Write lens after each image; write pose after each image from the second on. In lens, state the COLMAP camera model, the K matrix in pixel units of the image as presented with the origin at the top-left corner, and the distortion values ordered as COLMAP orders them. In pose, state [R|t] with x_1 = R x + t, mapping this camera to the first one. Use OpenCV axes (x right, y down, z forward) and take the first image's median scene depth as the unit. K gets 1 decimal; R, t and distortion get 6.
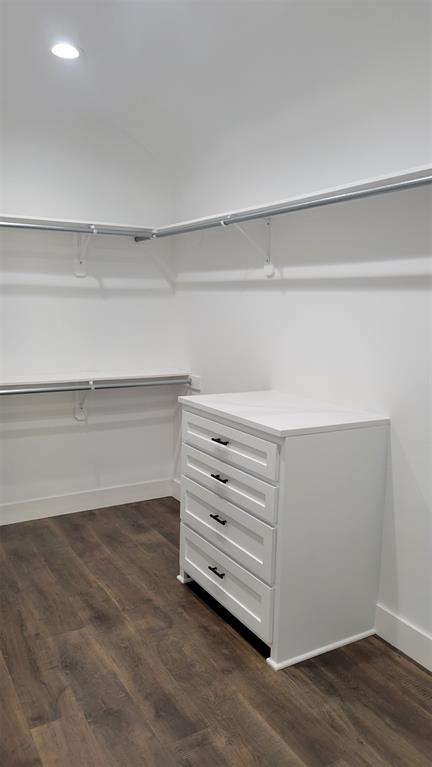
lens RADIAL K [[579.2, 0, 218.2], [0, 579.2, 380.8], [0, 0, 1]] dist [0.043546, -0.014369]
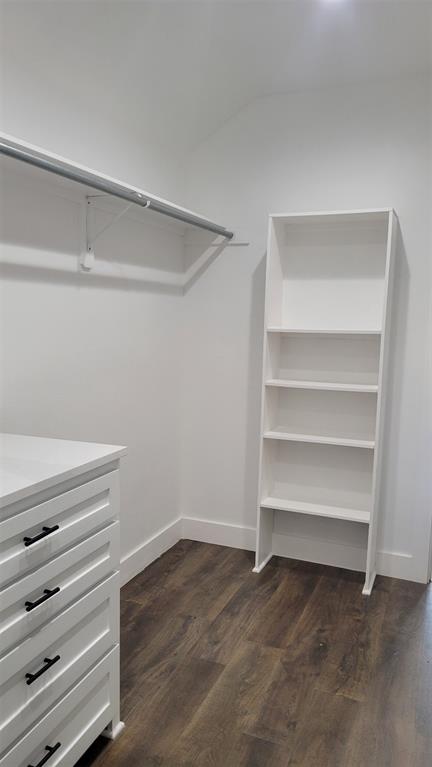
lens RADIAL K [[579.2, 0, 218.6], [0, 579.2, 386.8], [0, 0, 1]] dist [0.043546, -0.014369]
pose [[-0.605940, -0.130673, 0.784704, -0.665411], [0.078144, 0.971868, 0.222183, -0.190119], [-0.791663, 0.195949, -0.578683, 1.440618]]
